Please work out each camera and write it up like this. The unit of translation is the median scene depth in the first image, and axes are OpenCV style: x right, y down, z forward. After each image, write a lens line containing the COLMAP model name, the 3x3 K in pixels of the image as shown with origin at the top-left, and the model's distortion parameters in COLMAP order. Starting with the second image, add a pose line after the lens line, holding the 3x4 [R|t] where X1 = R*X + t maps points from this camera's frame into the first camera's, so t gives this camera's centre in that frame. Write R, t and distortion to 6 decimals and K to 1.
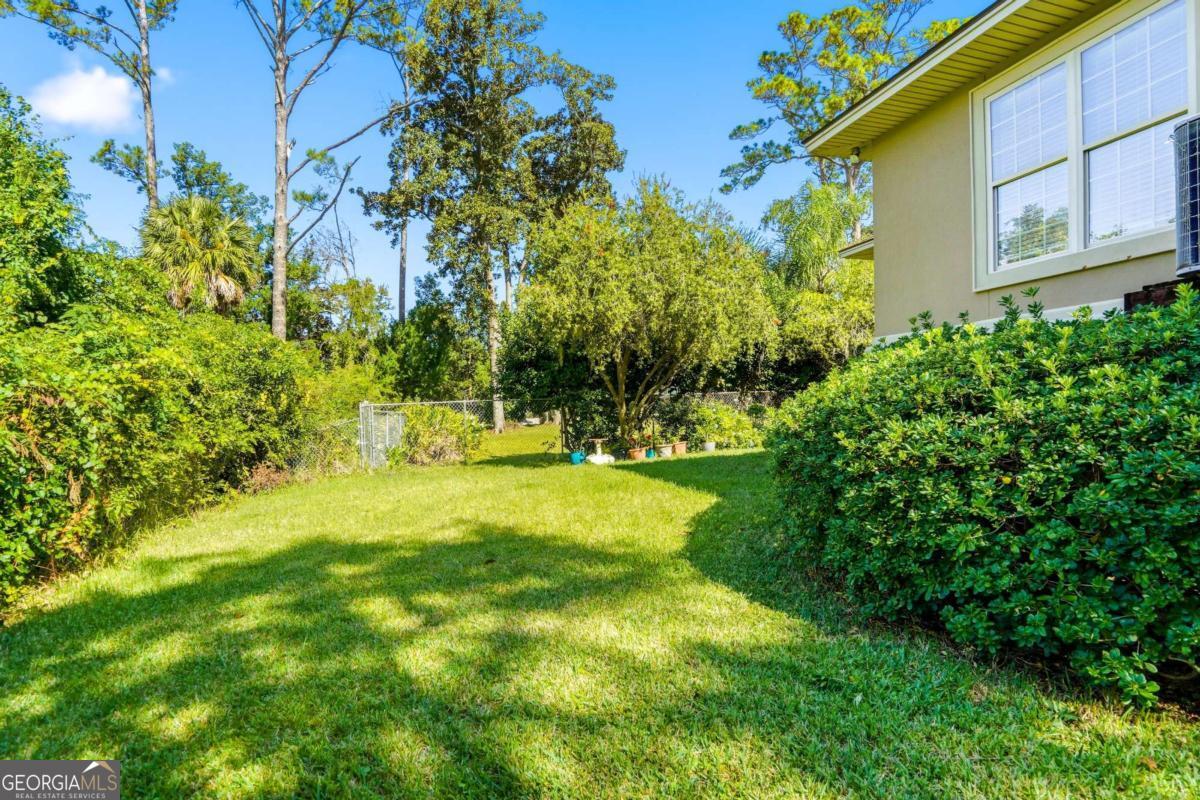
lens RADIAL K [[616.2, 0, 602.1], [0, 616.2, 384.7], [0, 0, 1]] dist [-0.062066, 0.000791]
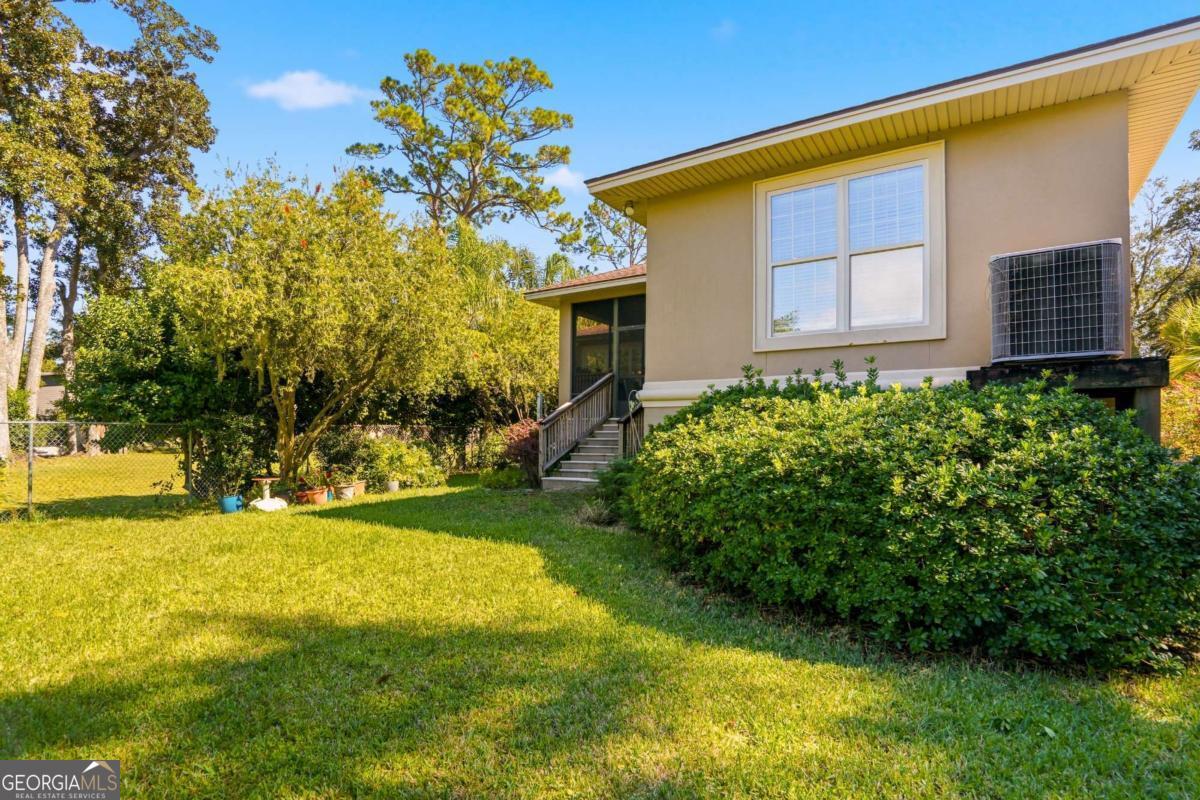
lens RADIAL K [[607.1, 0, 600.0], [0, 607.1, 400.0], [0, 0, 1]] dist [-0.059642, 0.020889]
pose [[0.760791, 0.069130, 0.645305, -0.164973], [-0.048505, 0.997587, -0.049683, 0.005043], [-0.647182, 0.006498, 0.762308, 0.136597]]
